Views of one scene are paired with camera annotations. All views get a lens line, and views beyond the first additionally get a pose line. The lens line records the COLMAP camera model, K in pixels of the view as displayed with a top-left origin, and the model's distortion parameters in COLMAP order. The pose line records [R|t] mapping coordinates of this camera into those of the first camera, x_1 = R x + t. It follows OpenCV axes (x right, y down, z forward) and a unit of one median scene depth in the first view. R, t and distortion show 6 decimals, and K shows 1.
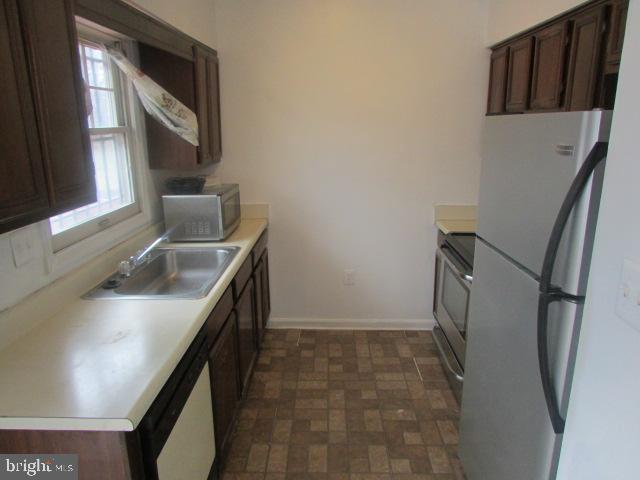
lens RADIAL K [[454.5, 0, 320.0], [0, 454.5, 240.0], [0, 0, 1]] dist [-0.008069, -0.006225]
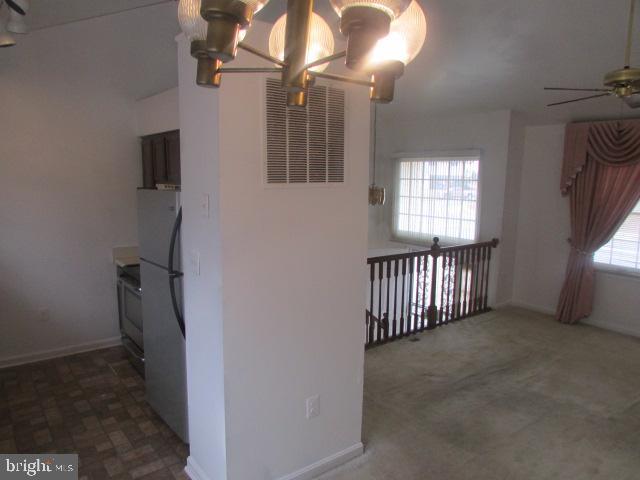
lens RADIAL K [[454.5, 0, 320.0], [0, 454.5, 240.0], [0, 0, 1]] dist [-0.008069, -0.006225]
pose [[0.773894, -0.075235, 0.628830, -0.130356], [0.144181, 0.987775, -0.059262, 0.080028], [-0.616684, 0.136528, 0.775281, -0.490278]]
